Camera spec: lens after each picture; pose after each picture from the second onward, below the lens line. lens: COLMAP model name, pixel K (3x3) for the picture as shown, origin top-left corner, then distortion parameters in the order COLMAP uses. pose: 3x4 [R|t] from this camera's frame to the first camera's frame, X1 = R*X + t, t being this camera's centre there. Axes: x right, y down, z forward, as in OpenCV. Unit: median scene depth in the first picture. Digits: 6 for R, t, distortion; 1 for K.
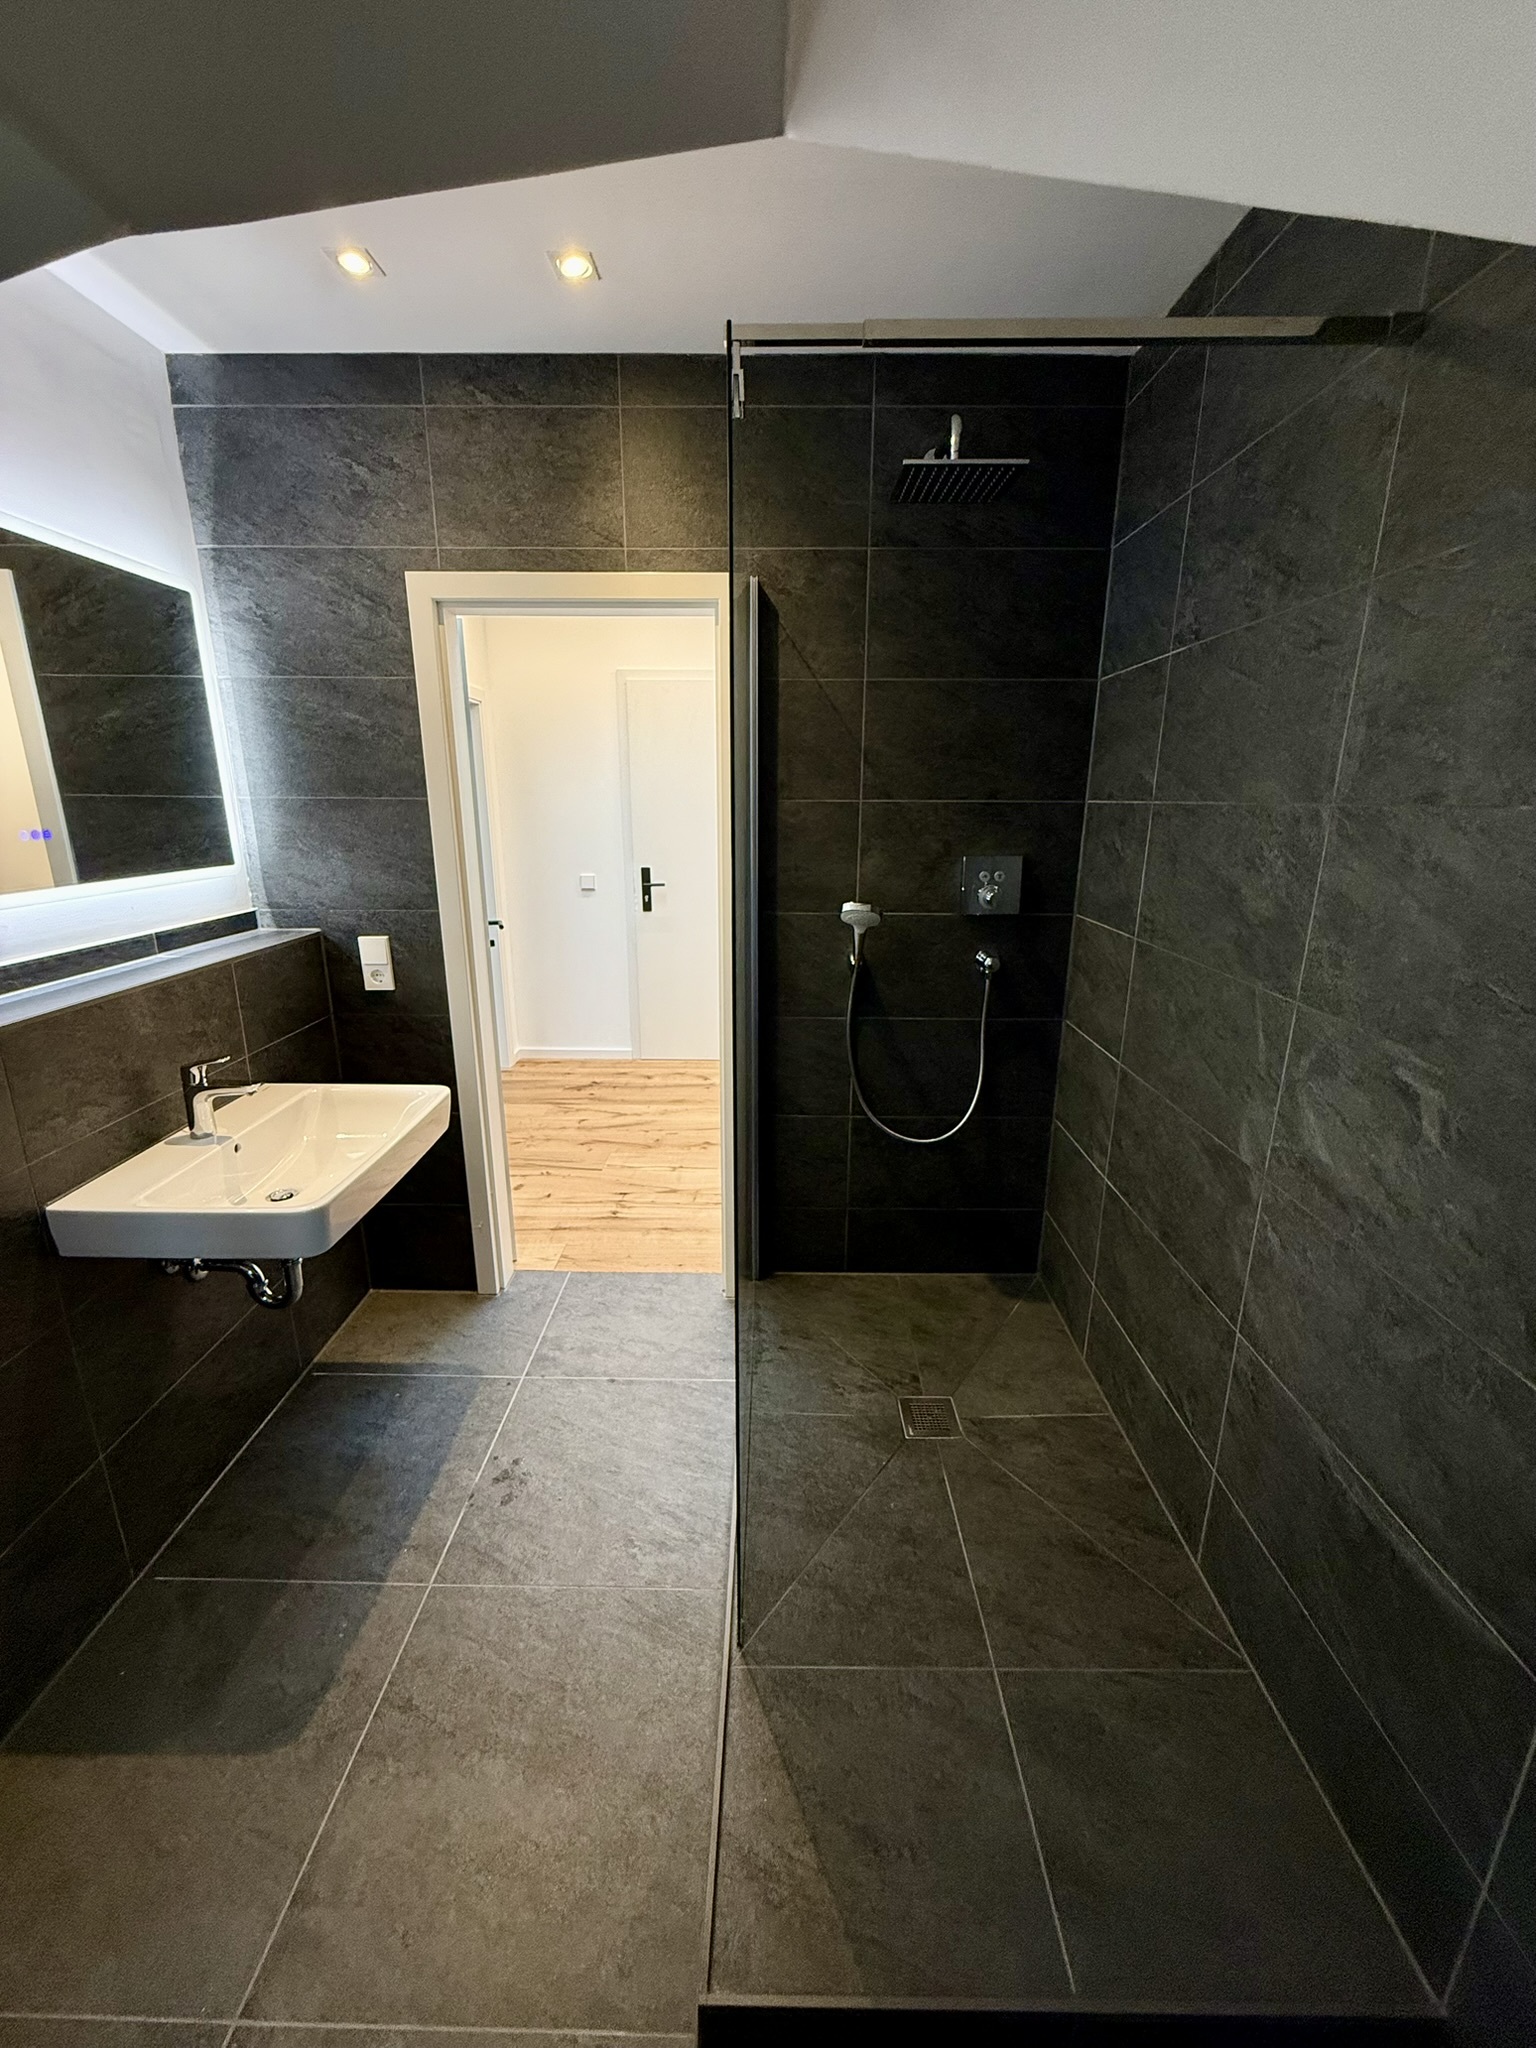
lens RADIAL K [[816.3, 0, 762.1], [0, 816.3, 1014.4], [0, 0, 1]] dist [0.000723, -0.000148]
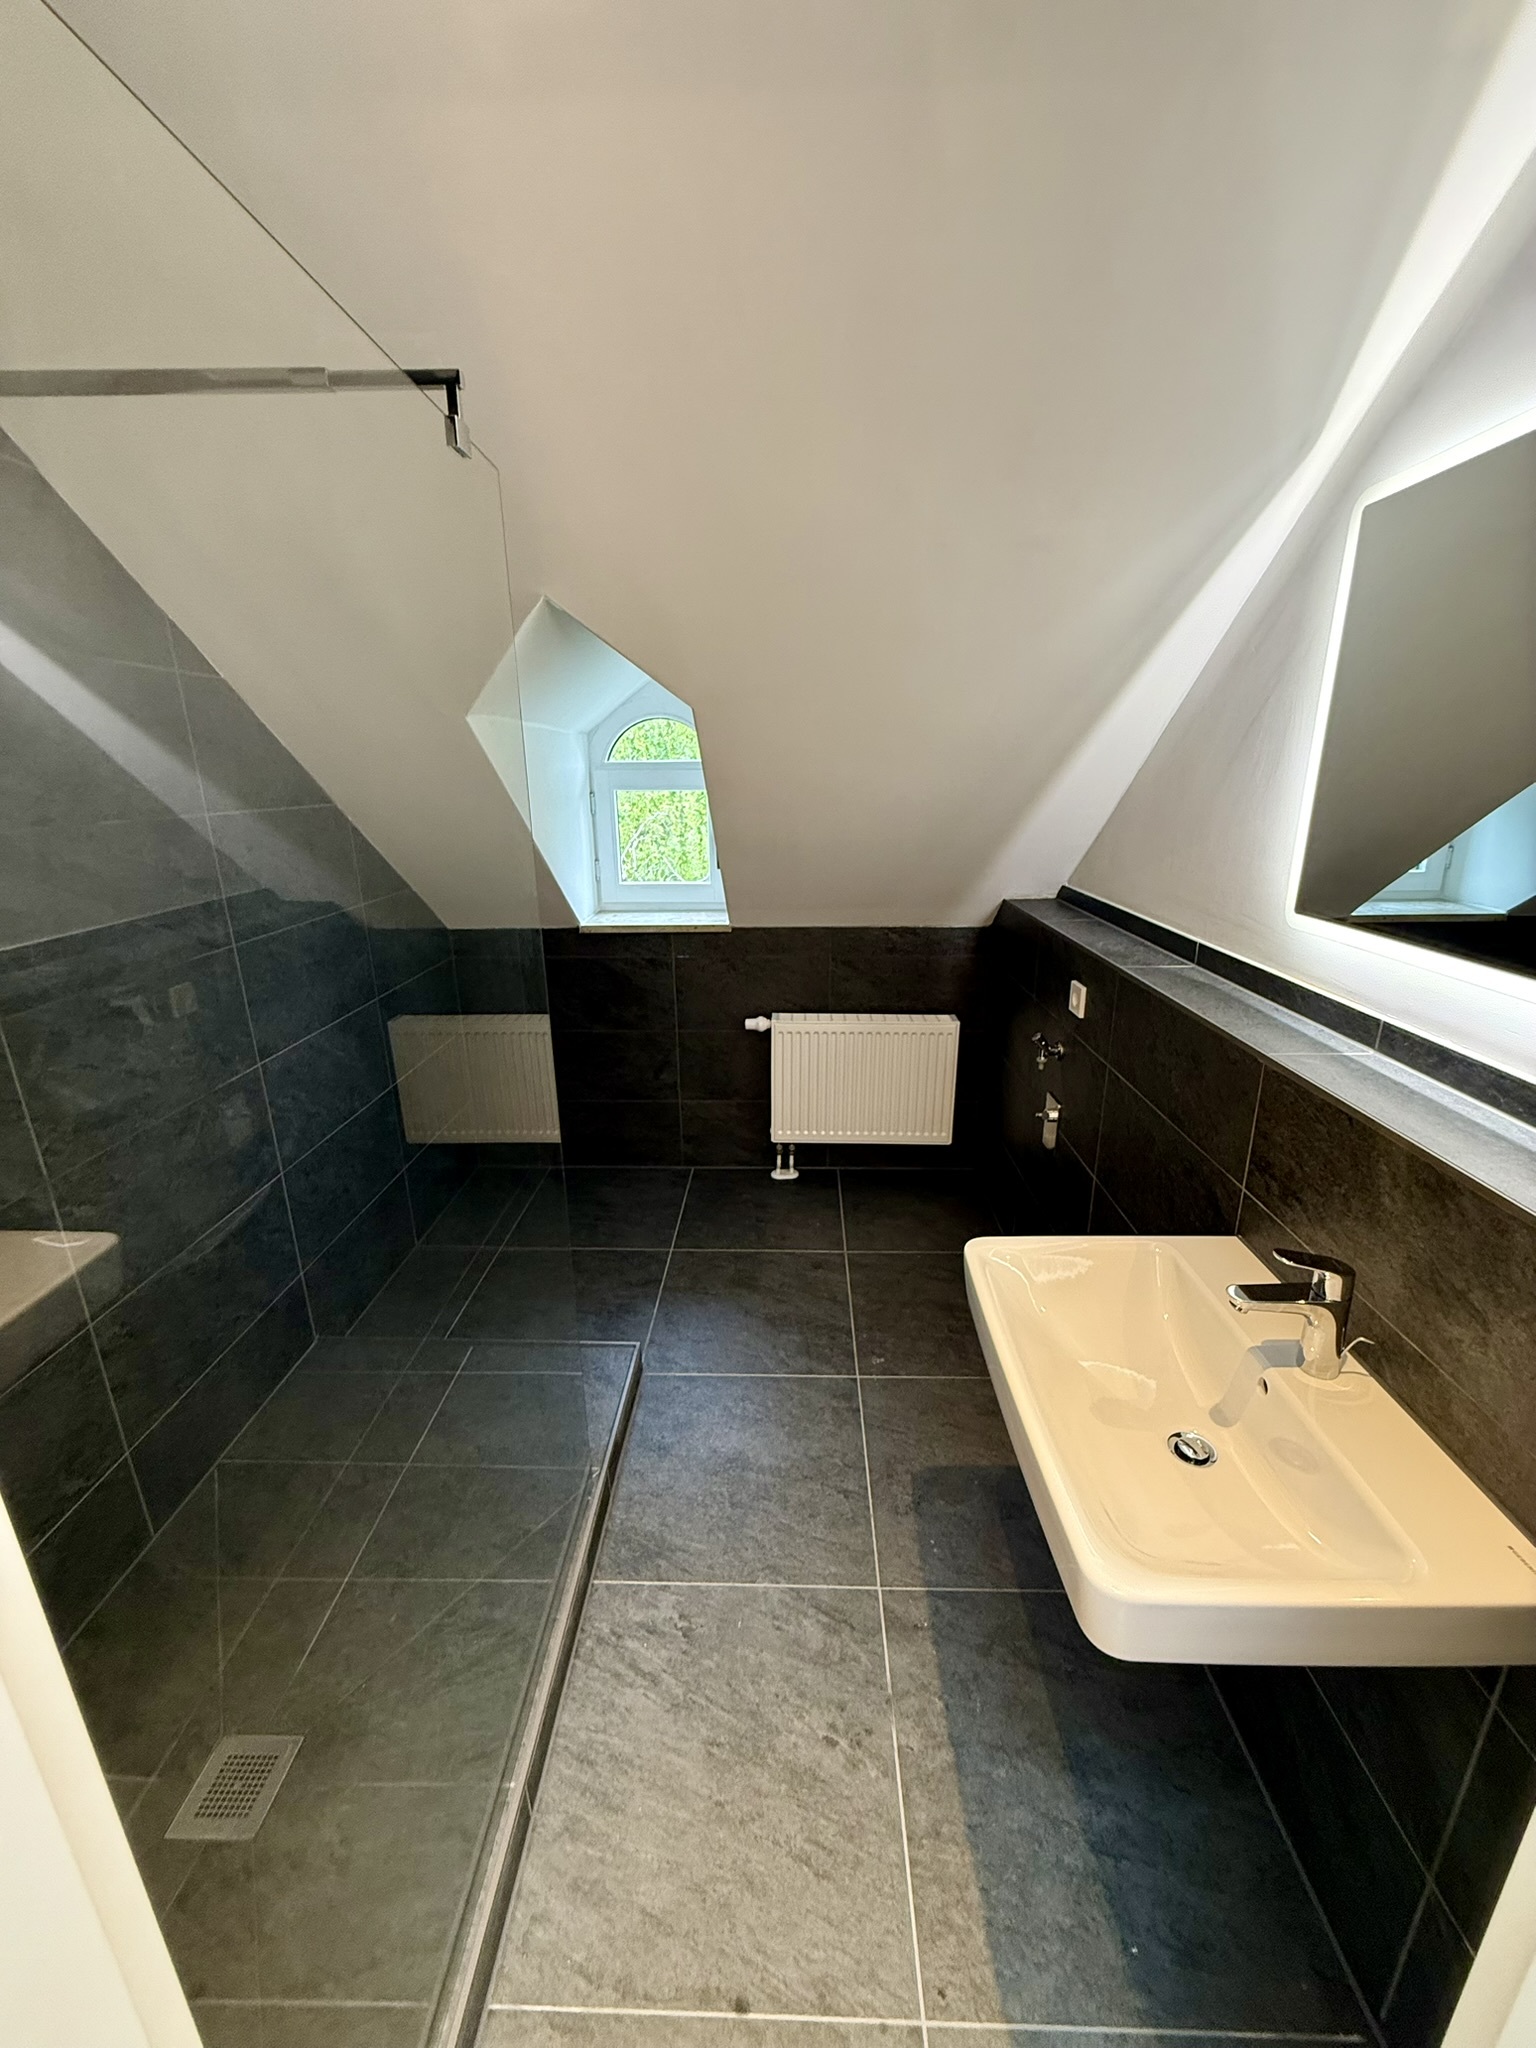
lens RADIAL K [[816.3, 0, 769.7], [0, 816.3, 1019.5], [0, 0, 1]] dist [0.000723, -0.000148]
pose [[-0.999967, 0.001262, 0.008074, -0.264001], [0.005356, 0.847499, 0.530770, -0.427861], [-0.006173, 0.530795, -0.847478, 1.414337]]
